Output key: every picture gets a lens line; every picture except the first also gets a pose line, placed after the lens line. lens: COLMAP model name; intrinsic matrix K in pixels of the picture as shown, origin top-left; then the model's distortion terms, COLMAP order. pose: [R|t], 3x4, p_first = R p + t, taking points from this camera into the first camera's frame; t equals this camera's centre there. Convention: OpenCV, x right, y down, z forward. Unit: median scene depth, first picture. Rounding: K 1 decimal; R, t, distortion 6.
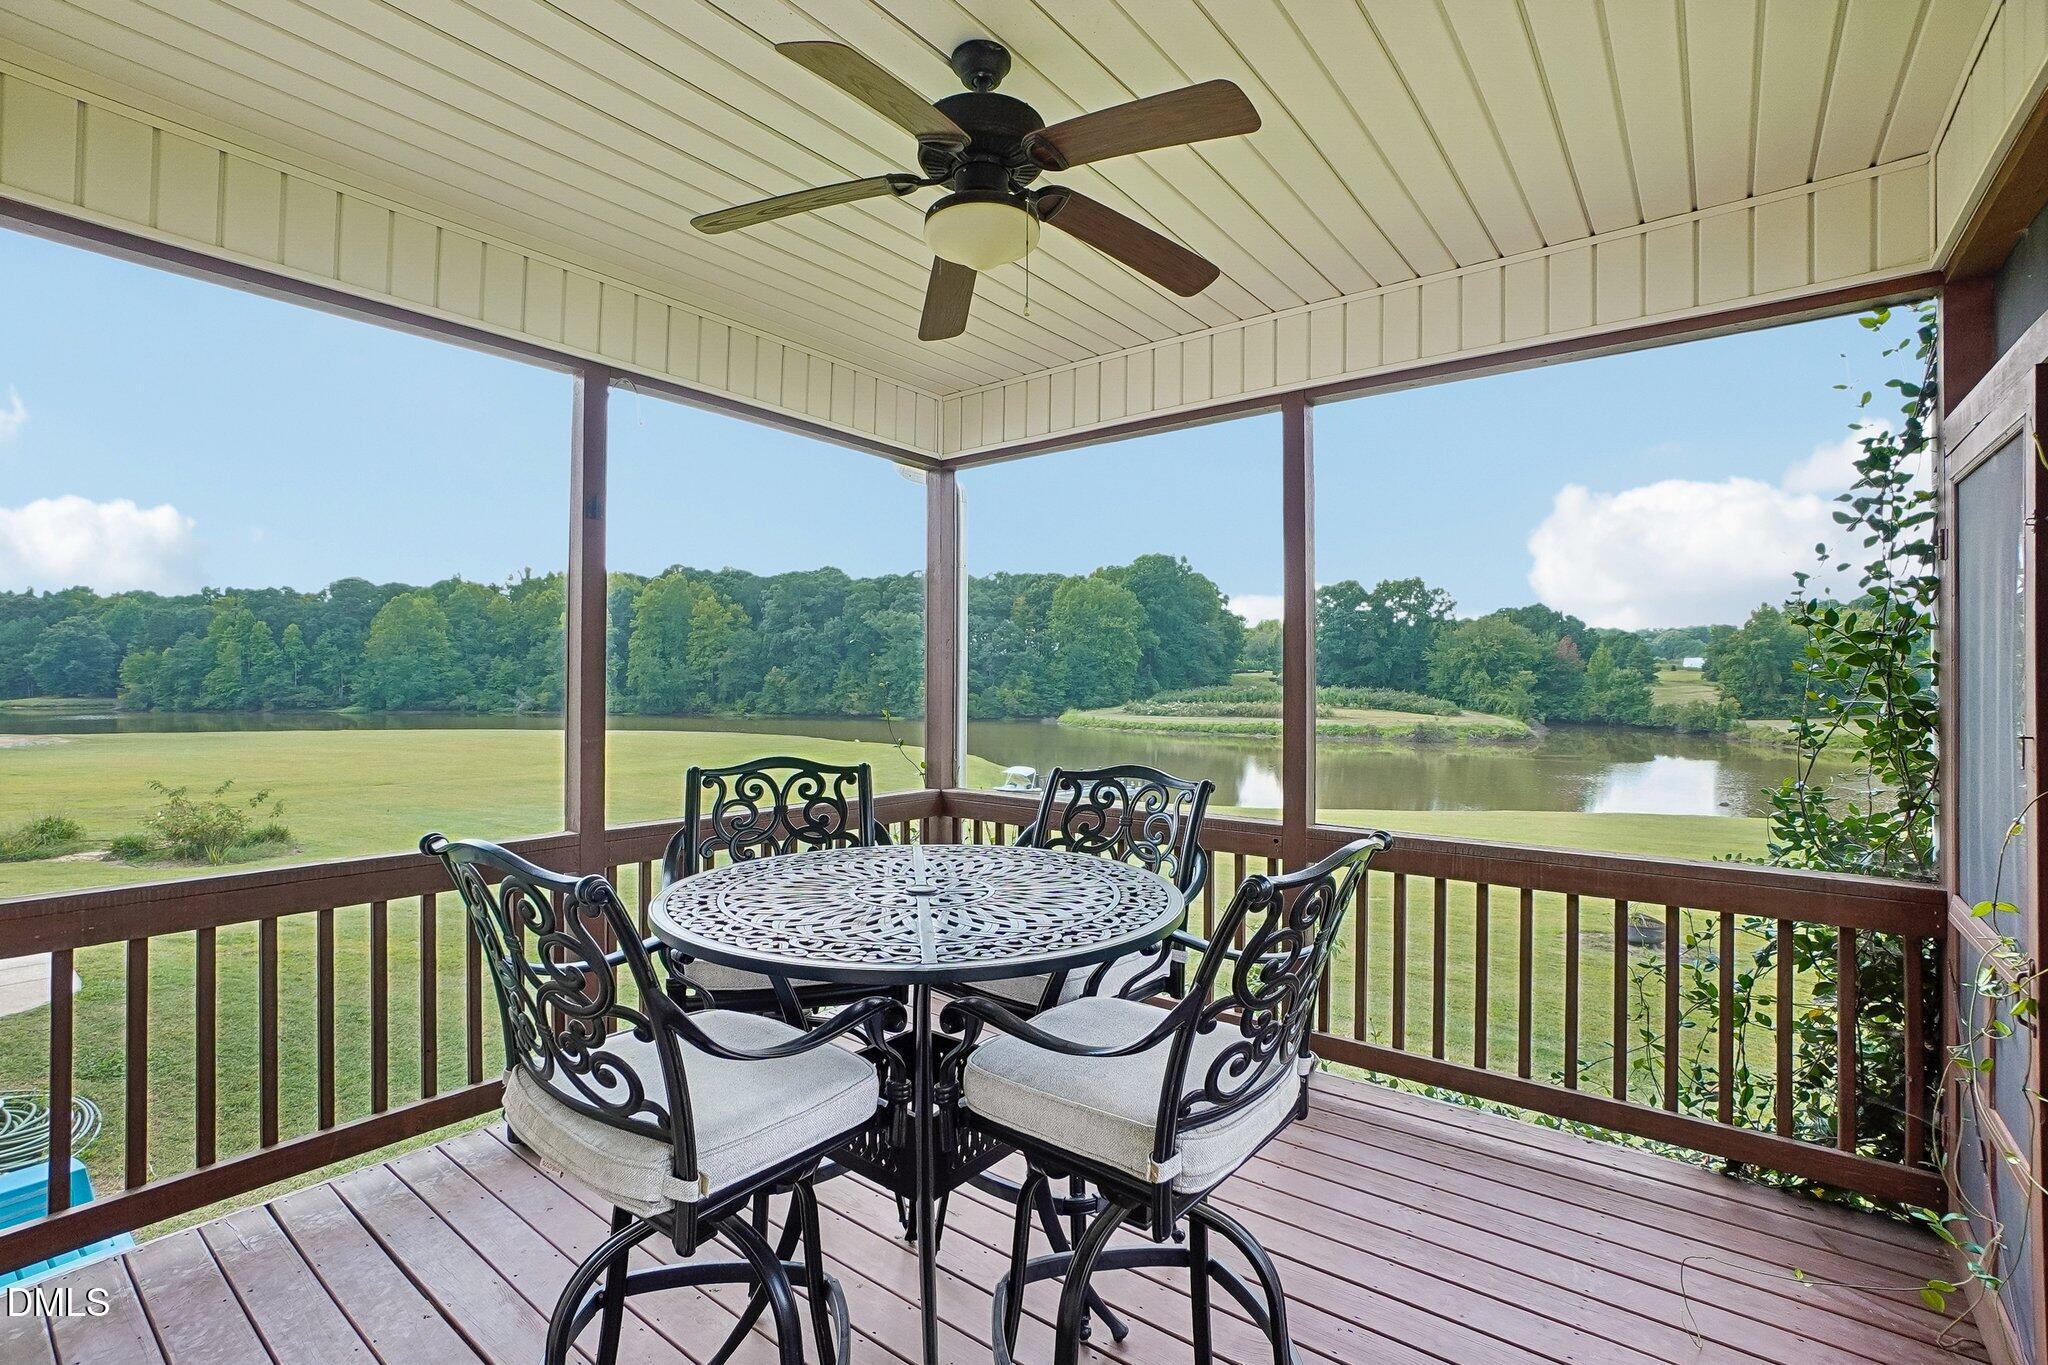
lens RADIAL K [[917.8, 0, 1010.3], [0, 917.8, 690.3], [0, 0, 1]] dist [-0.043969, 0.014258]
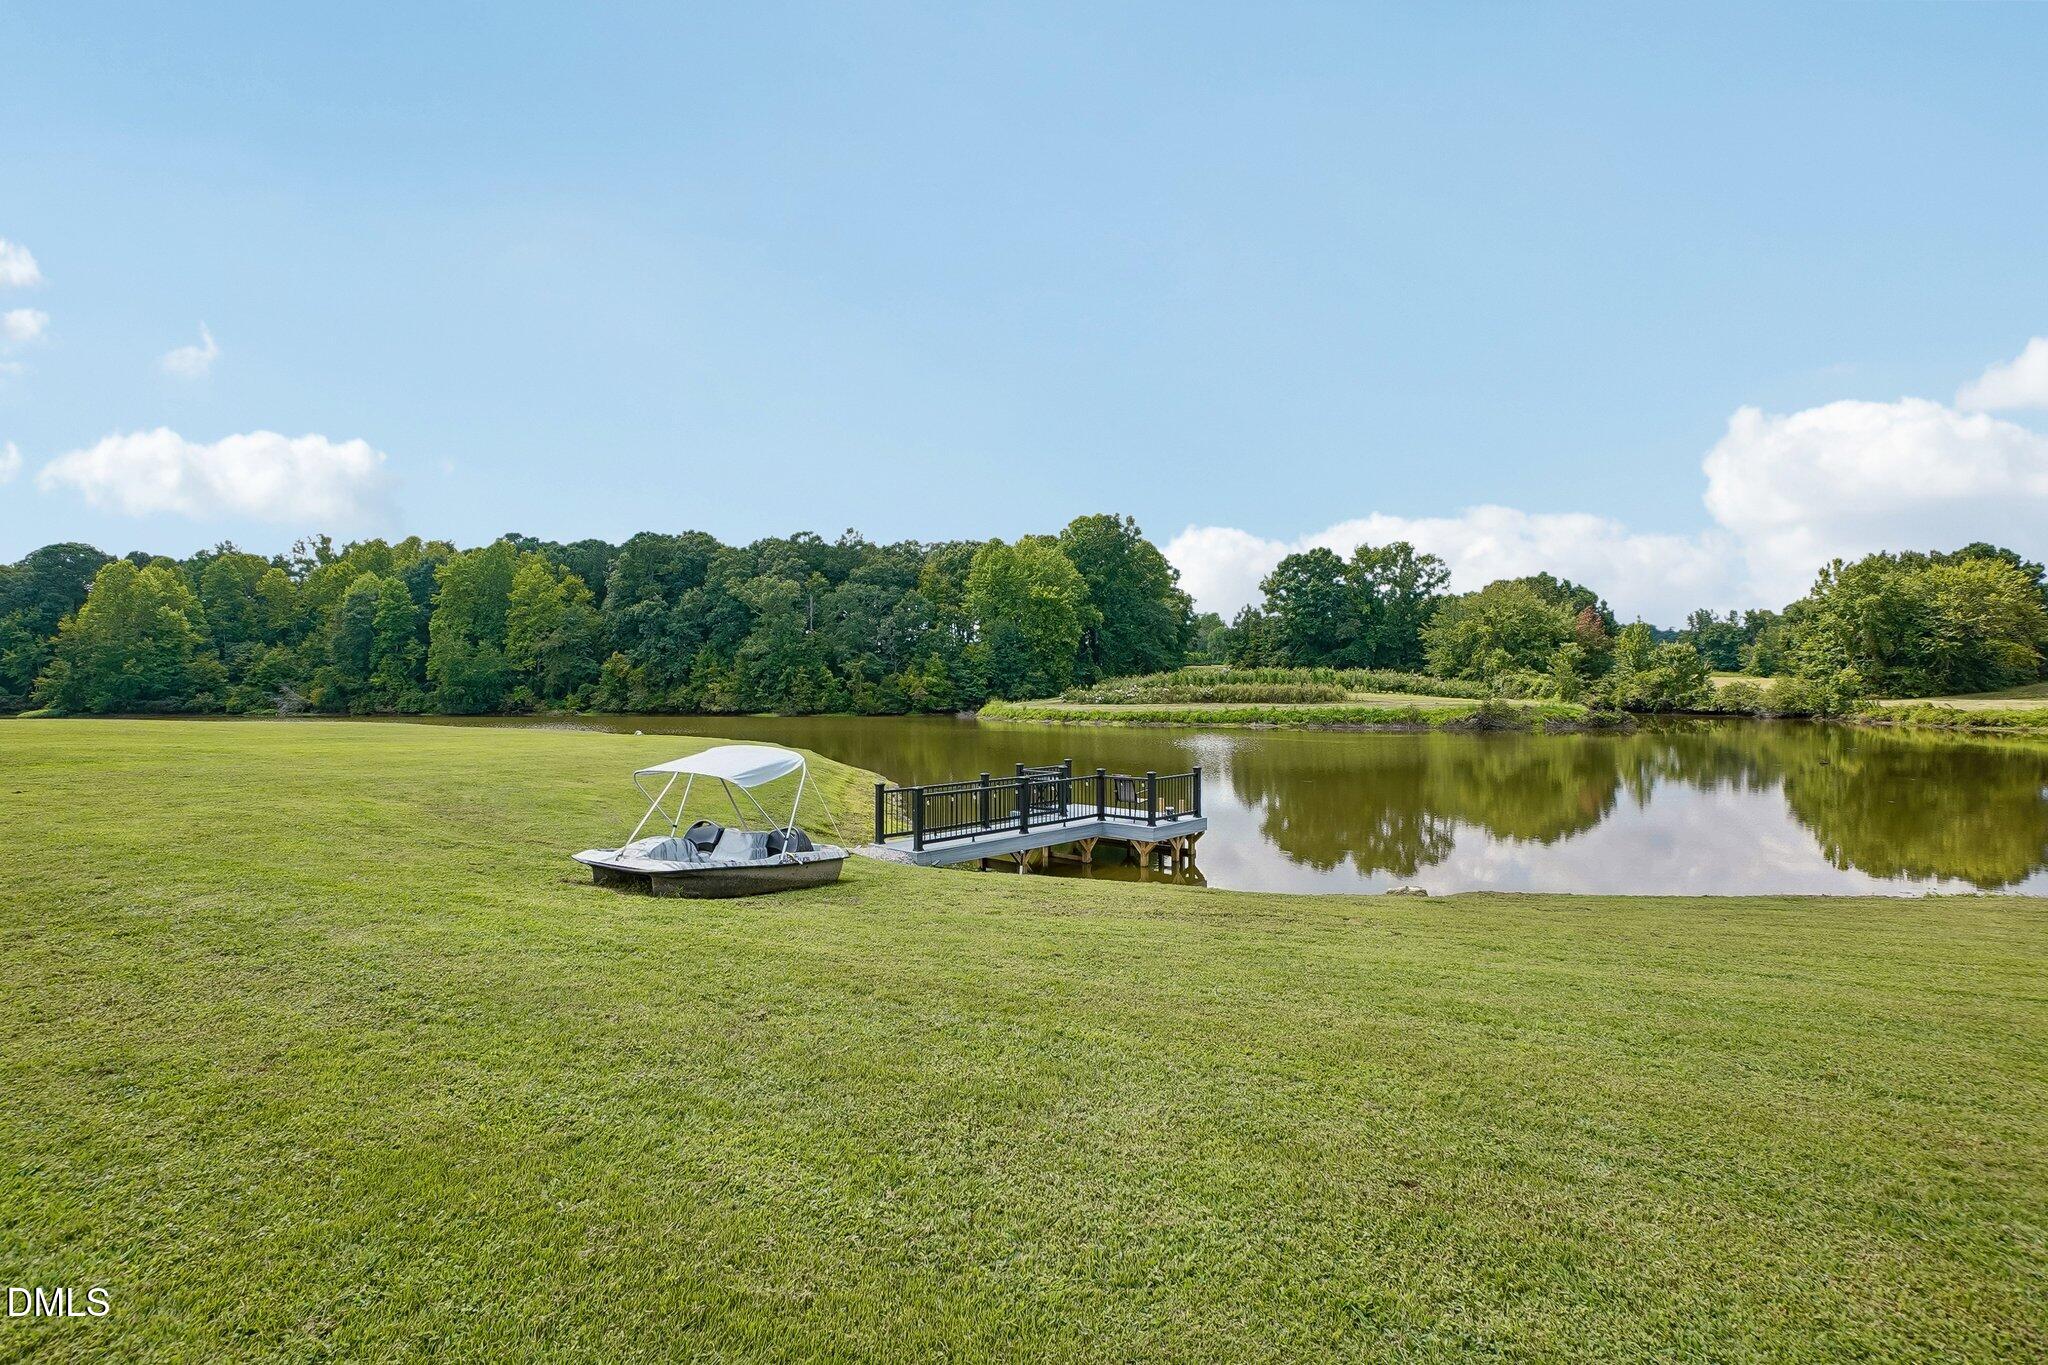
lens RADIAL K [[917.8, 0, 1016.3], [0, 917.8, 669.7], [0, 0, 1]] dist [-0.043969, 0.014258]
pose [[0.995900, -0.005477, 0.090300, 0.012641], [0.008545, 0.999398, -0.033625, 0.018693], [-0.090061, 0.034259, 0.995347, 0.196694]]
